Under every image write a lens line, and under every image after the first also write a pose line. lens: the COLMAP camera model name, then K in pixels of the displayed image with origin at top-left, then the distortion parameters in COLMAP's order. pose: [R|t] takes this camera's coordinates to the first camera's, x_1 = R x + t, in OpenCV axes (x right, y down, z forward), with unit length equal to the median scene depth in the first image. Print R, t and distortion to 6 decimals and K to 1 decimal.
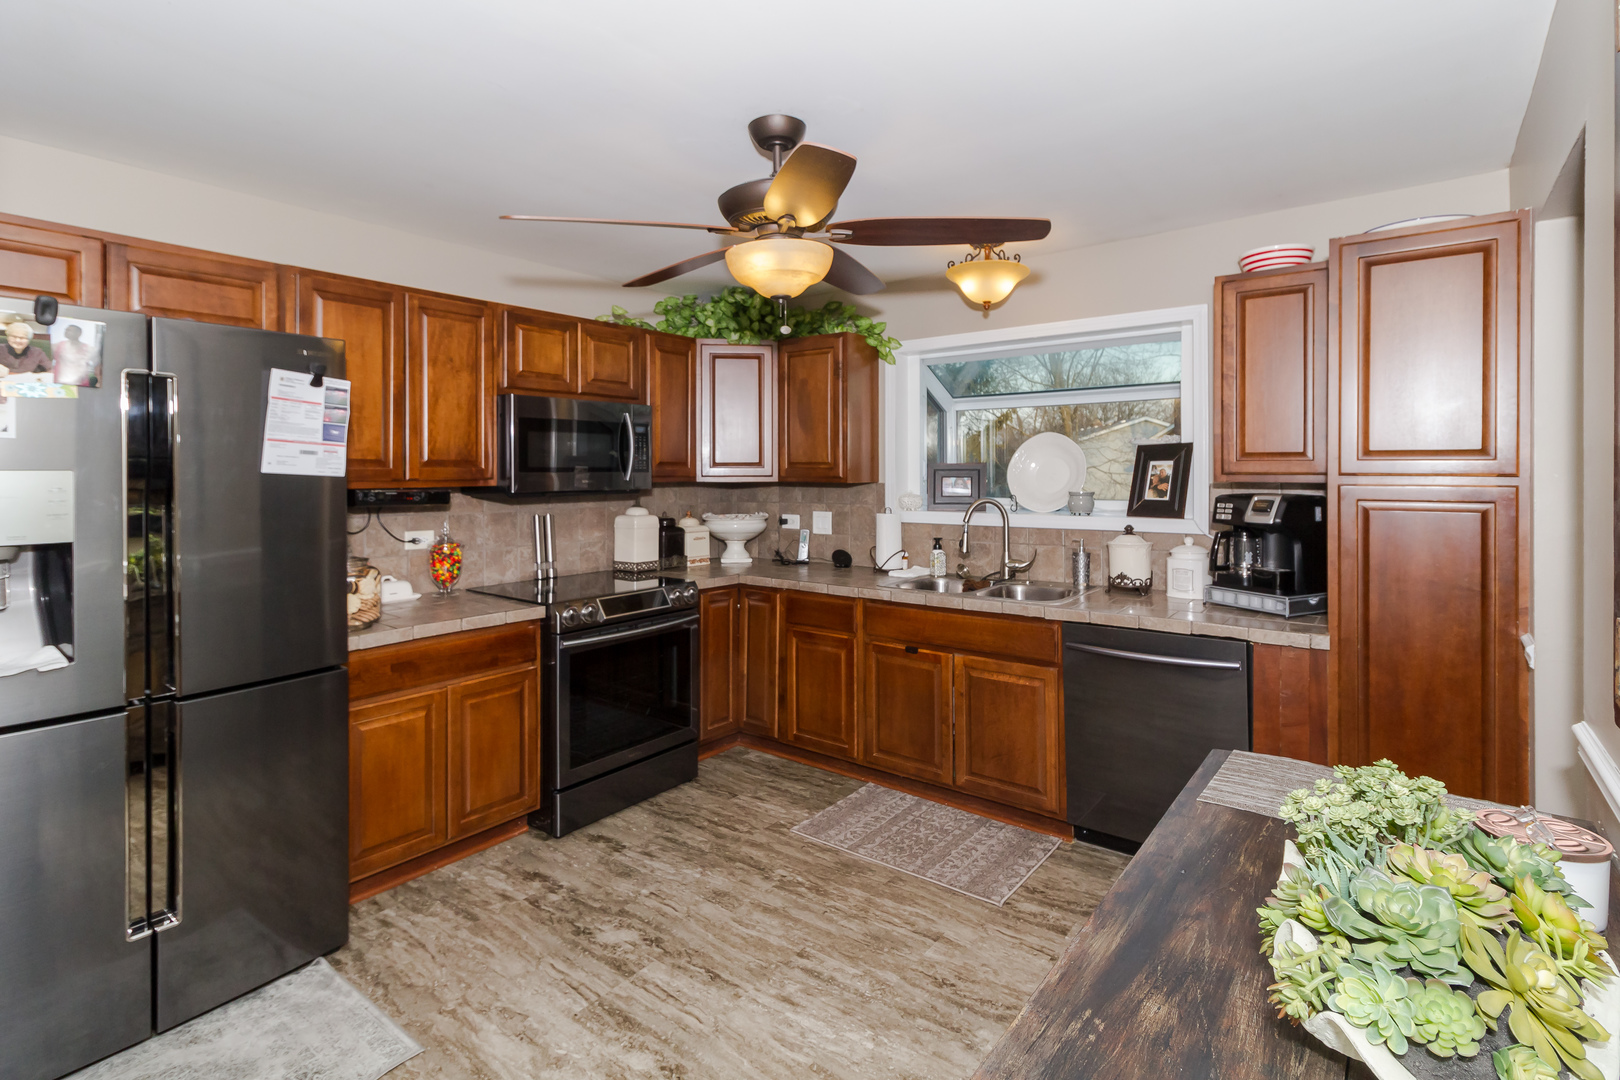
lens RADIAL K [[791.6, 0, 807.9], [0, 791.6, 469.2], [0, 0, 1]] dist [0.004252, 0.000023]
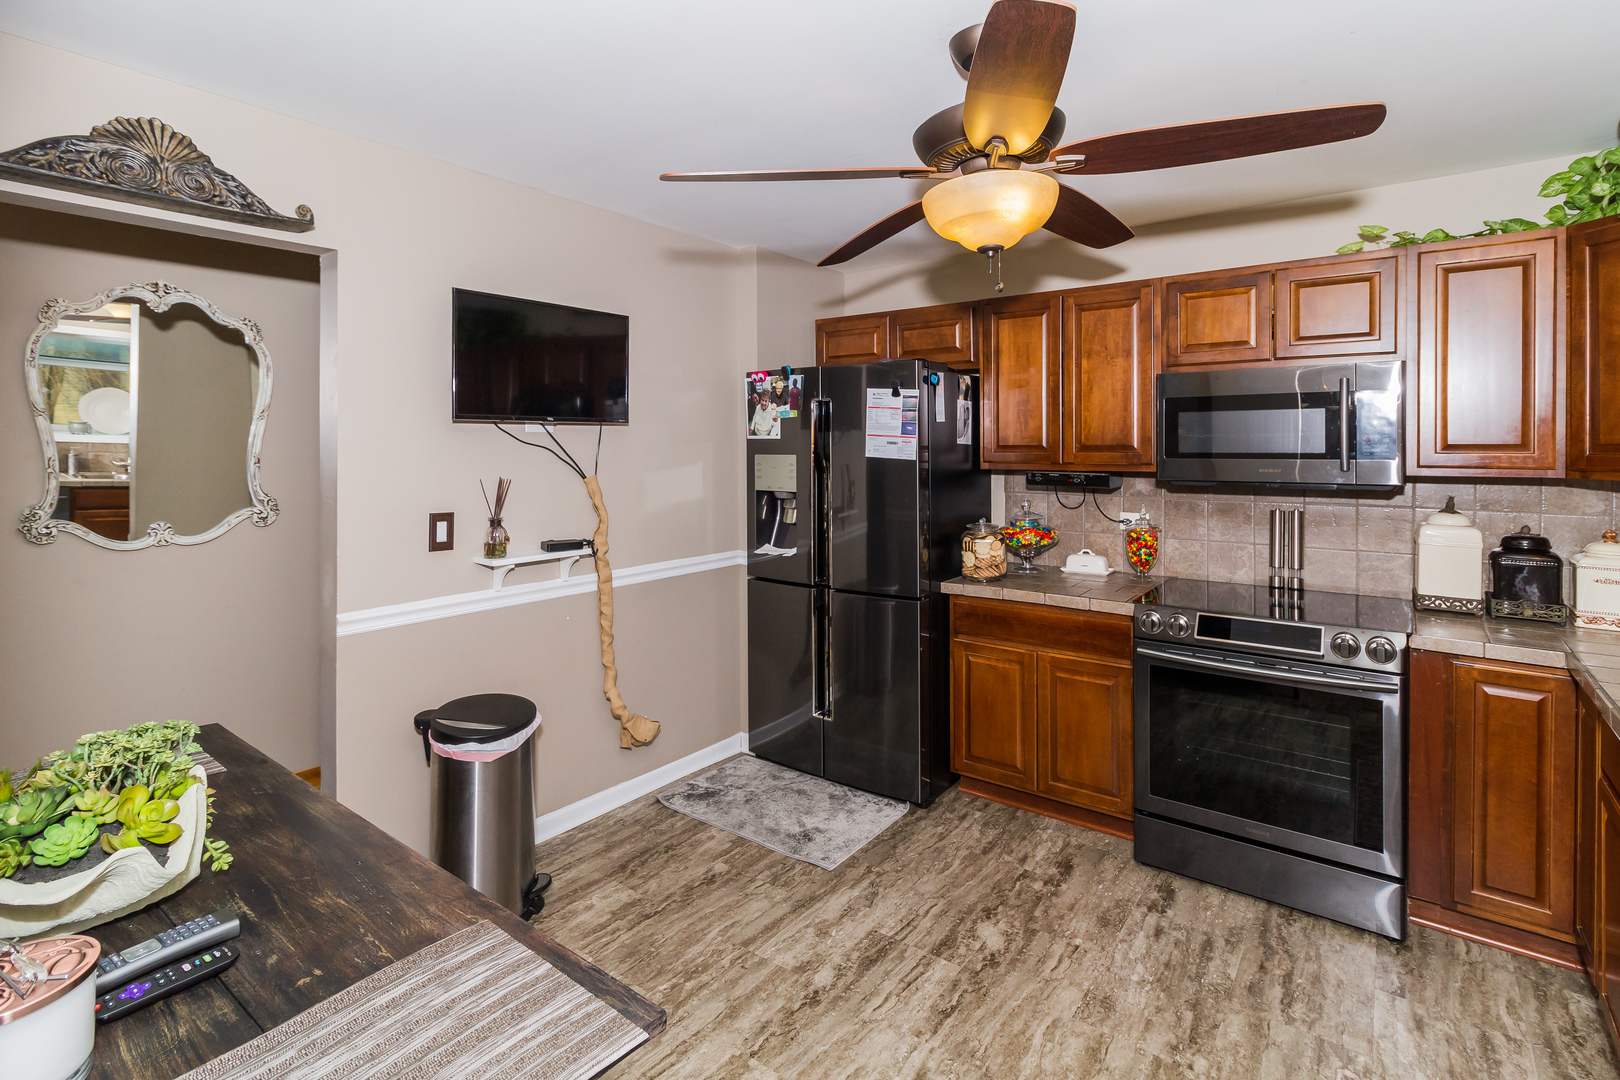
lens RADIAL K [[791.6, 0, 807.9], [0, 791.6, 469.2], [0, 0, 1]] dist [0.004252, 0.000023]
pose [[-0.006375, 0.030928, -0.999501, 0.671158], [0.005009, 0.999510, 0.030896, -0.016383], [0.999967, -0.004810, -0.006526, 0.728837]]
